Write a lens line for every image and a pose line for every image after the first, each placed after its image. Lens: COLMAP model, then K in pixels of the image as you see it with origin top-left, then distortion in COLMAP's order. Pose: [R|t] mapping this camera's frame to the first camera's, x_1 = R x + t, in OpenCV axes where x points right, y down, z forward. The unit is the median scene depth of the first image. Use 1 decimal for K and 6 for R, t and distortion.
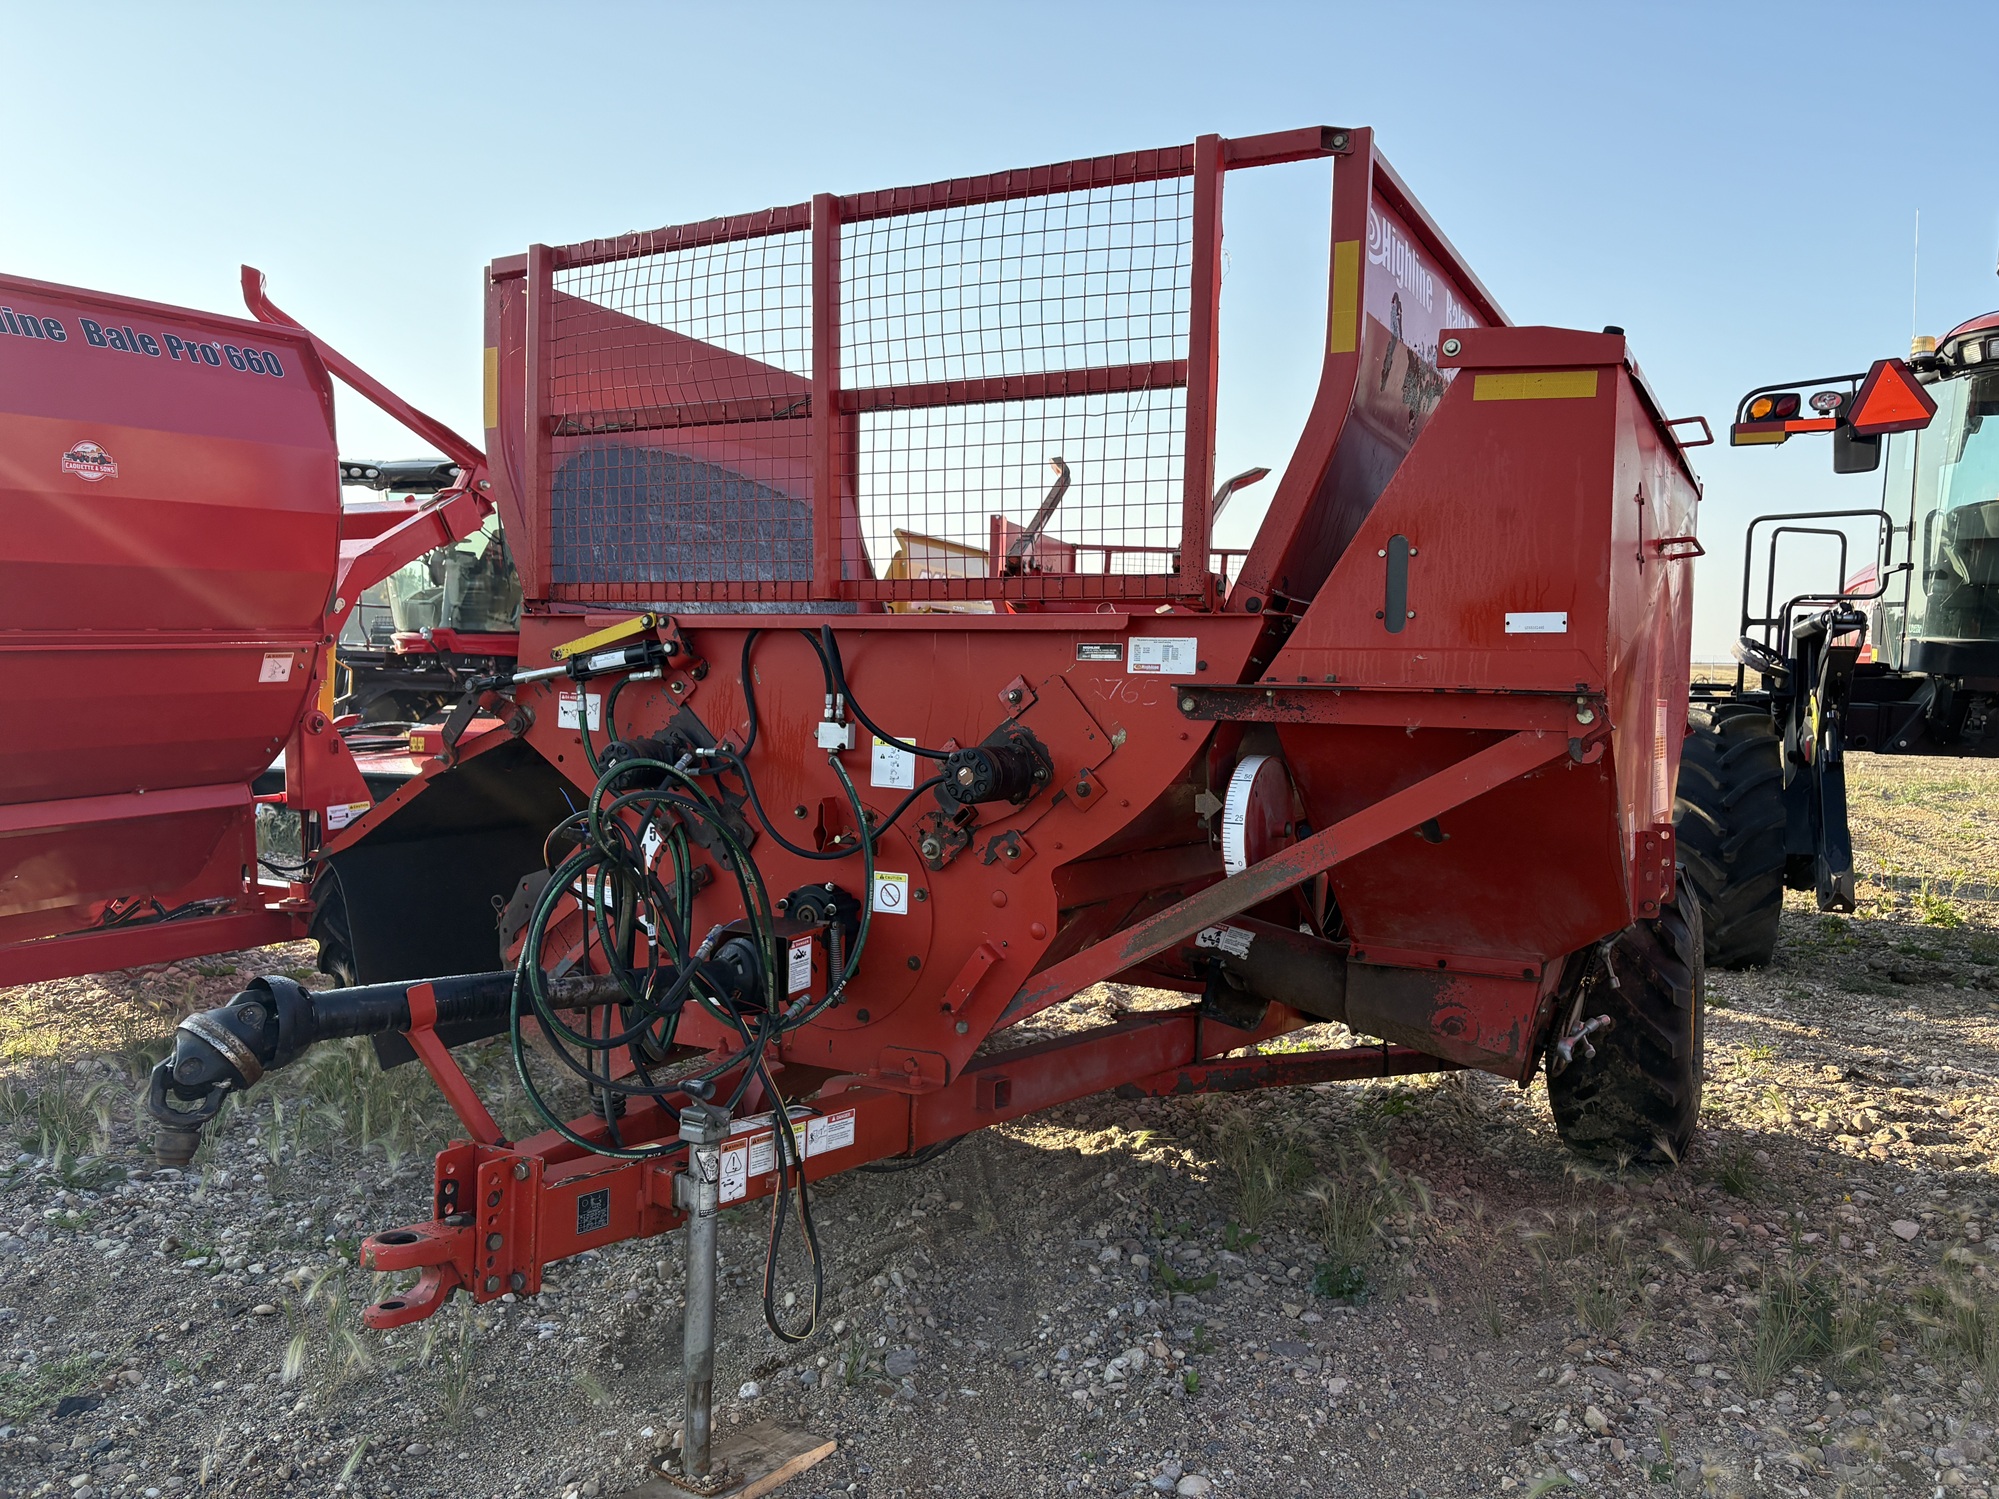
lens RADIAL K [[1513.9, 0, 999.5], [0, 1513.9, 749.5], [0, 0, 1]] dist [0.067534, -0.077643]
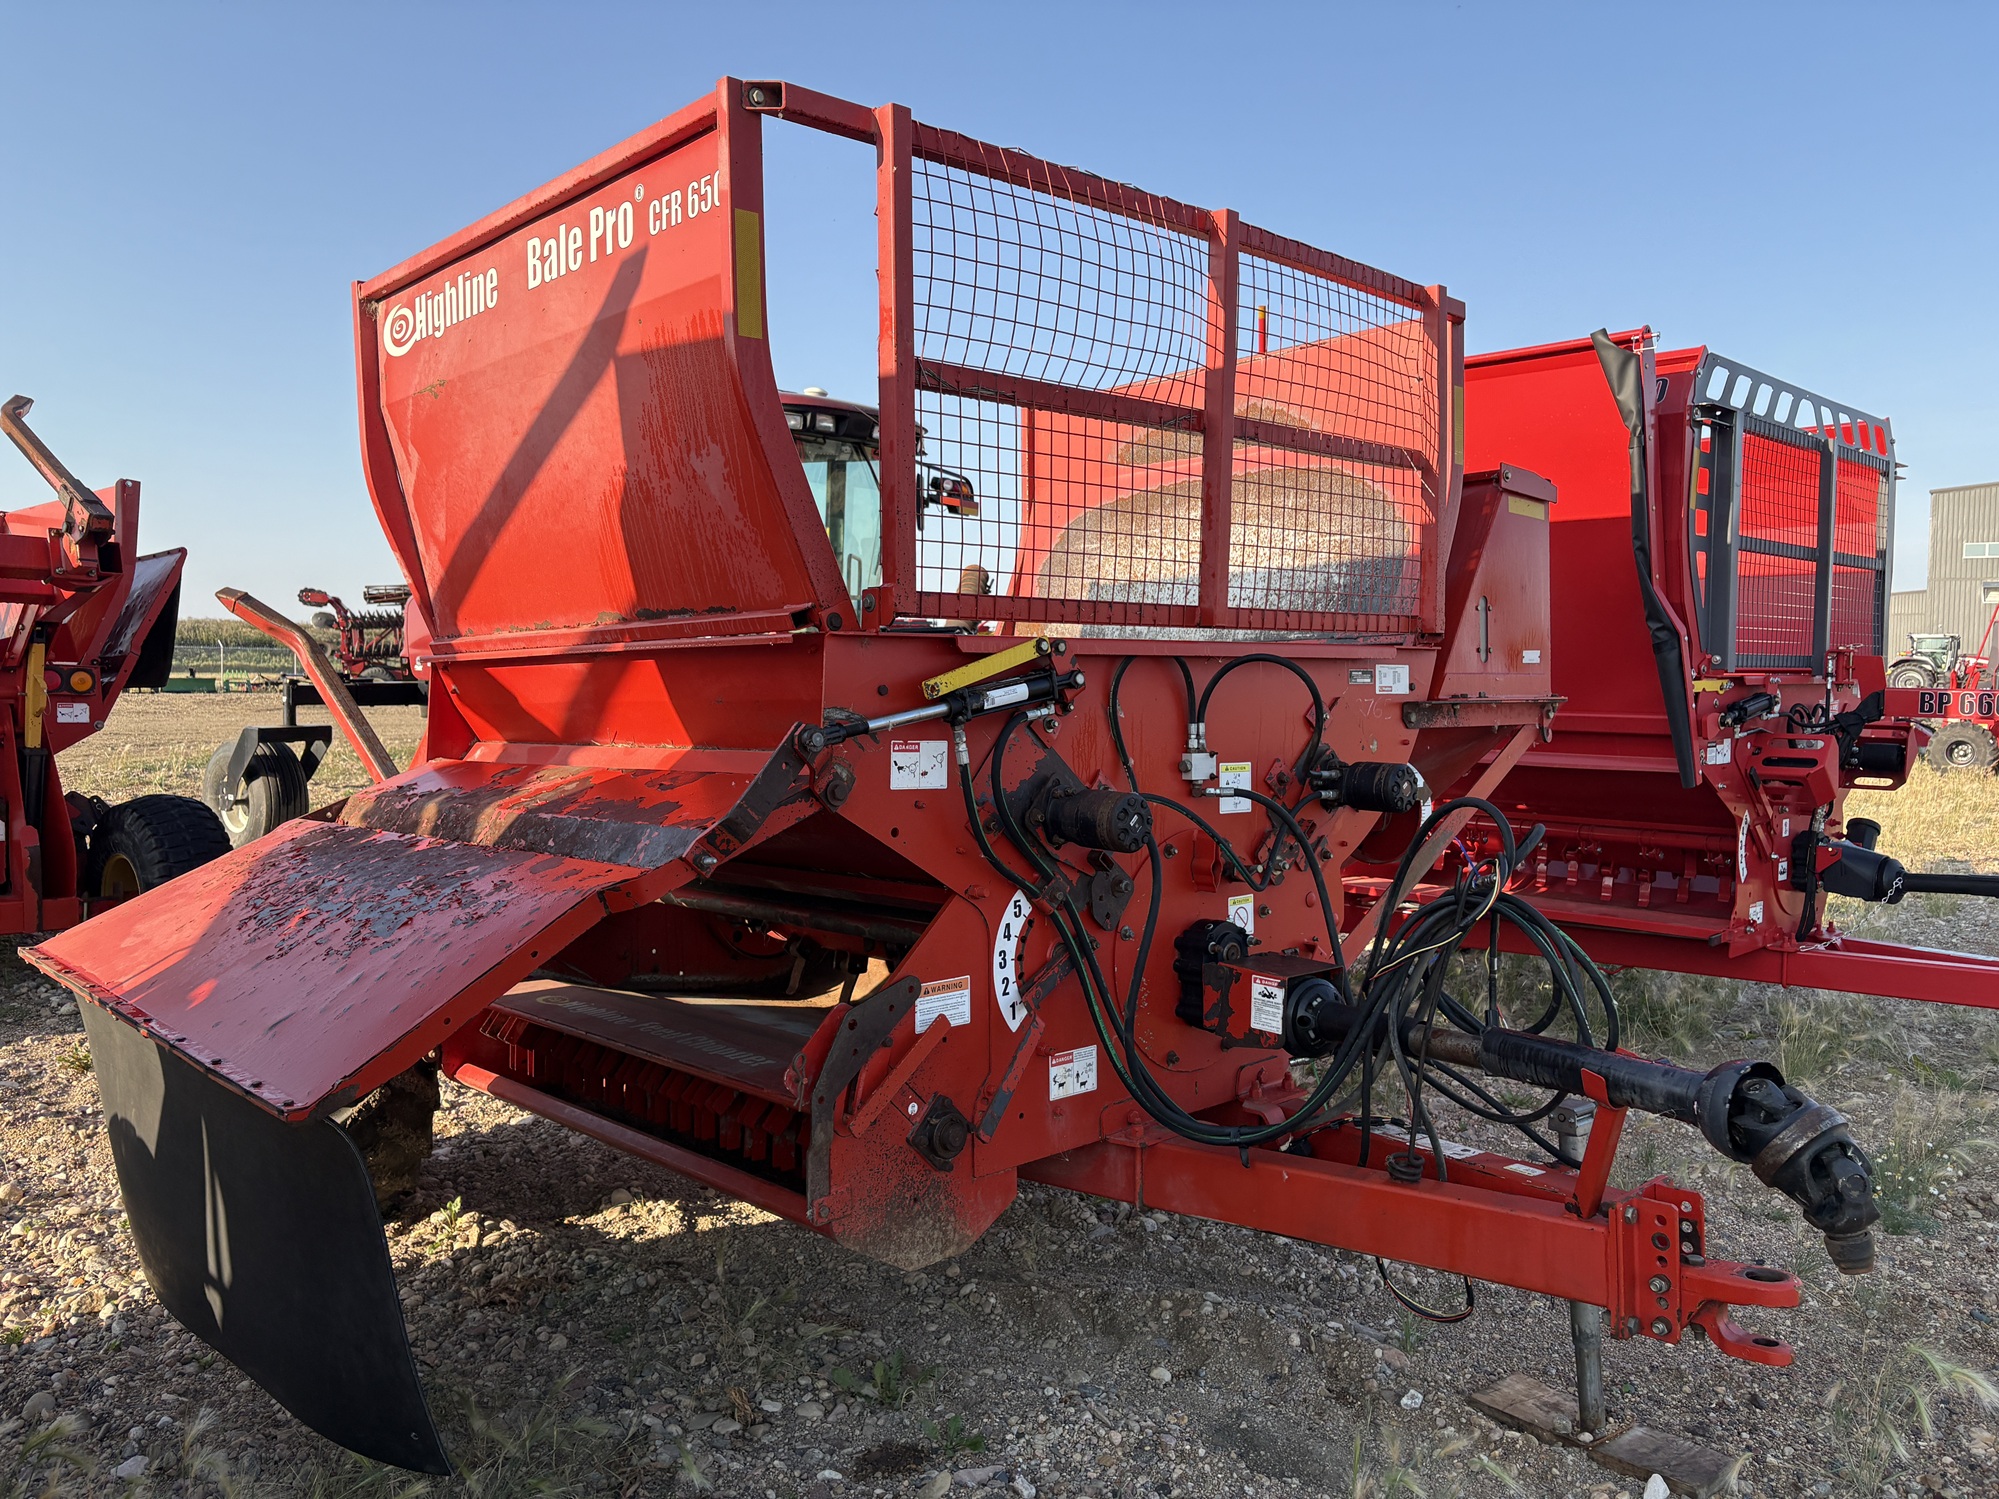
lens RADIAL K [[1524.1, 0, 995.9], [0, 1524.1, 710.0], [0, 0, 1]] dist [0.111880, -0.087786]
pose [[0.323256, -0.041868, 0.945385, -1.069741], [0.050272, 0.998370, 0.027025, -0.077759], [-0.944975, 0.038790, 0.324834, 0.801142]]
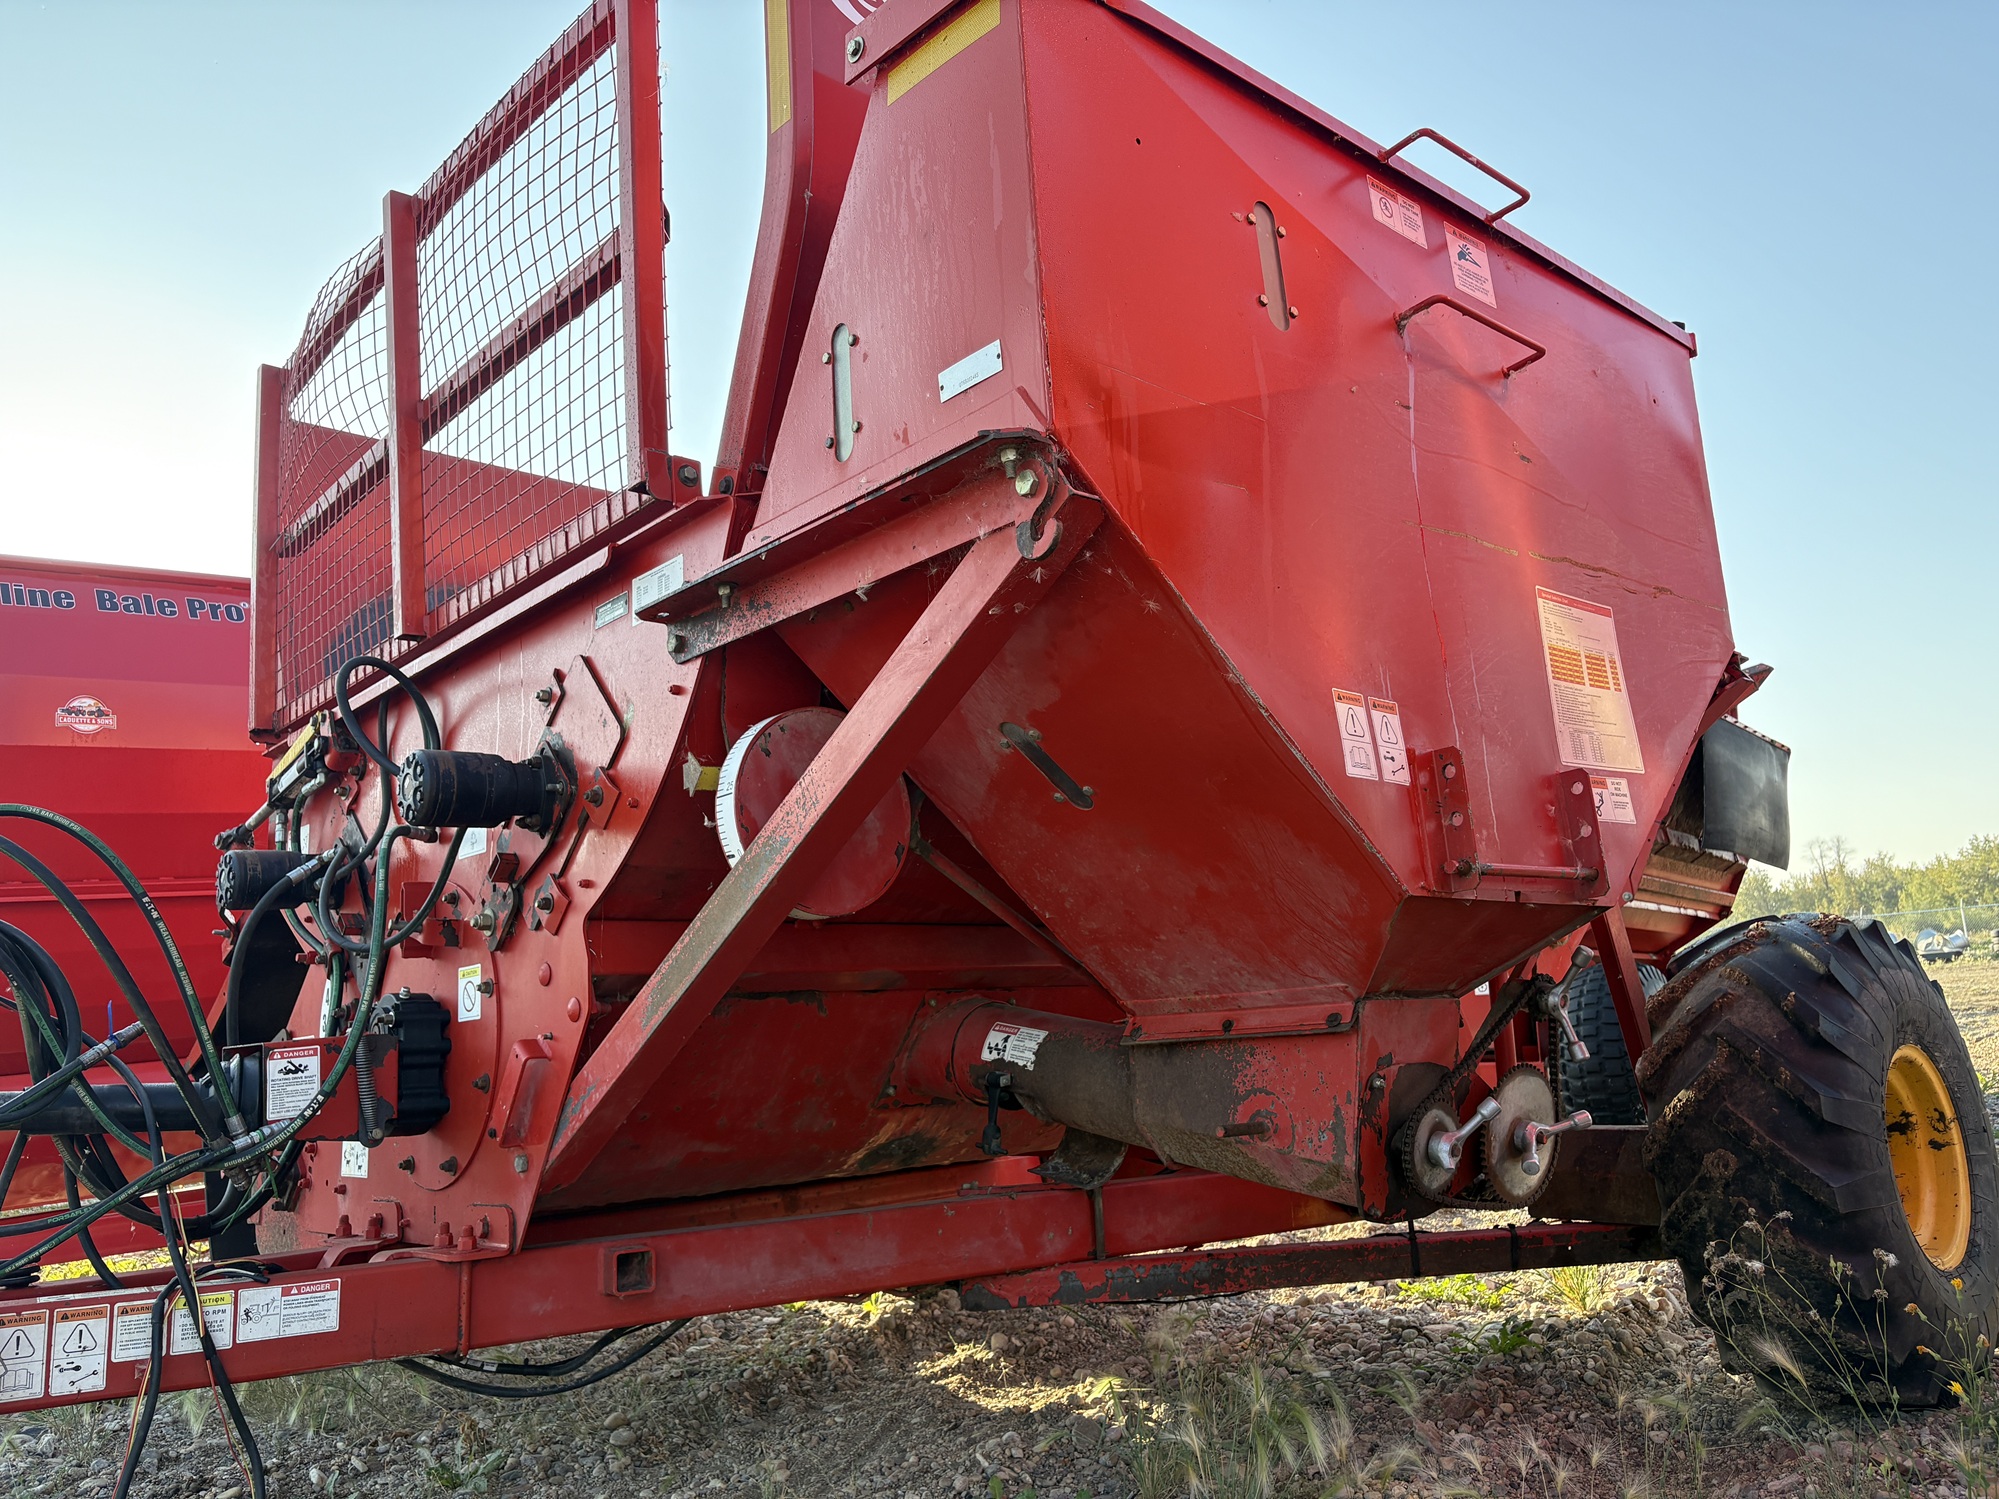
lens RADIAL K [[1513.9, 0, 999.5], [0, 1513.9, 749.5], [0, 0, 1]] dist [0.067534, -0.077643]
pose [[0.935497, -0.151731, -0.319098, 0.422346], [0.077023, 0.968956, -0.234931, 0.170588], [0.344838, 0.195199, 0.918142, 0.355045]]
